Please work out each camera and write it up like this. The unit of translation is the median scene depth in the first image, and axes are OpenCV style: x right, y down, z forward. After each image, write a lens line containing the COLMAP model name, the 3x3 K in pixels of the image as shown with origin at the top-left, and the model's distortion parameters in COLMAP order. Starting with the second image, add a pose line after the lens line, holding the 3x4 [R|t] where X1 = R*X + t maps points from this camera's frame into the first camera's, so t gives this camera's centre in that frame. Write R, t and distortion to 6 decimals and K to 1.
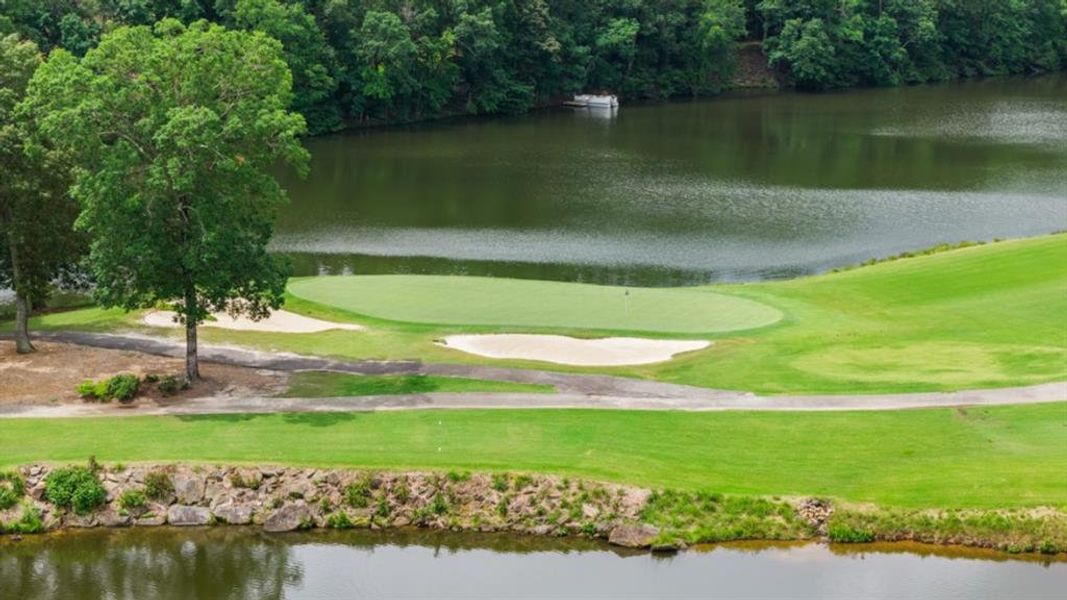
lens RADIAL K [[2116.2, 0, 533.5], [0, 2116.2, 300.0], [0, 0, 1]] dist [-0.180979, 0.350708]
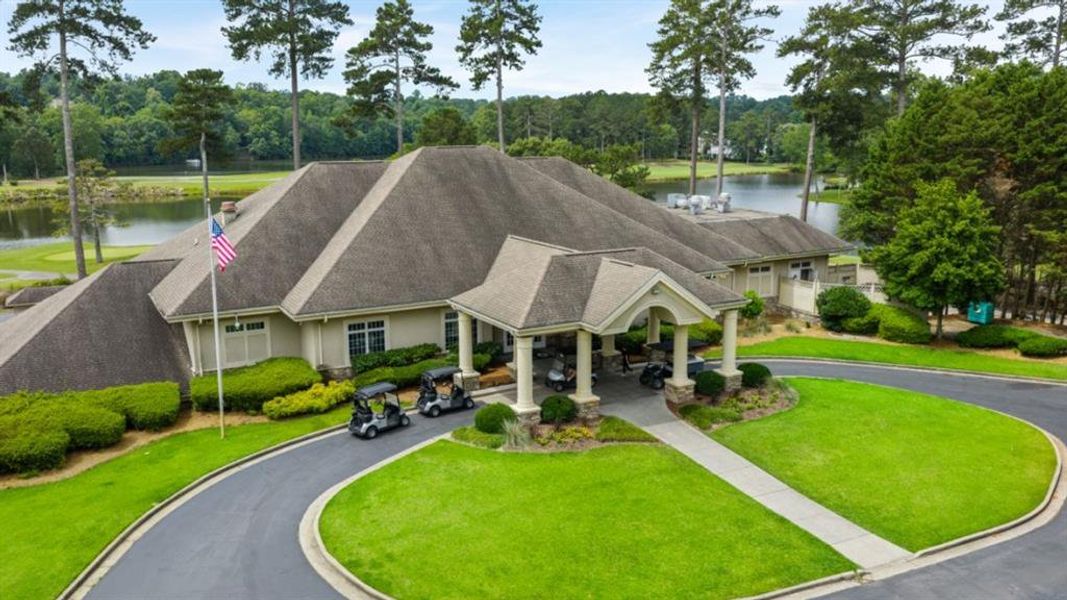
lens RADIAL K [[875.4, 0, 533.5], [0, 875.4, 300.0], [0, 0, 1]] dist [0.011103, -0.008644]
pose [[0.932866, -0.068873, 0.353577, 0.029064], [0.067681, 0.997583, 0.015751, 0.150787], [-0.353807, 0.009237, 0.935273, -0.522999]]
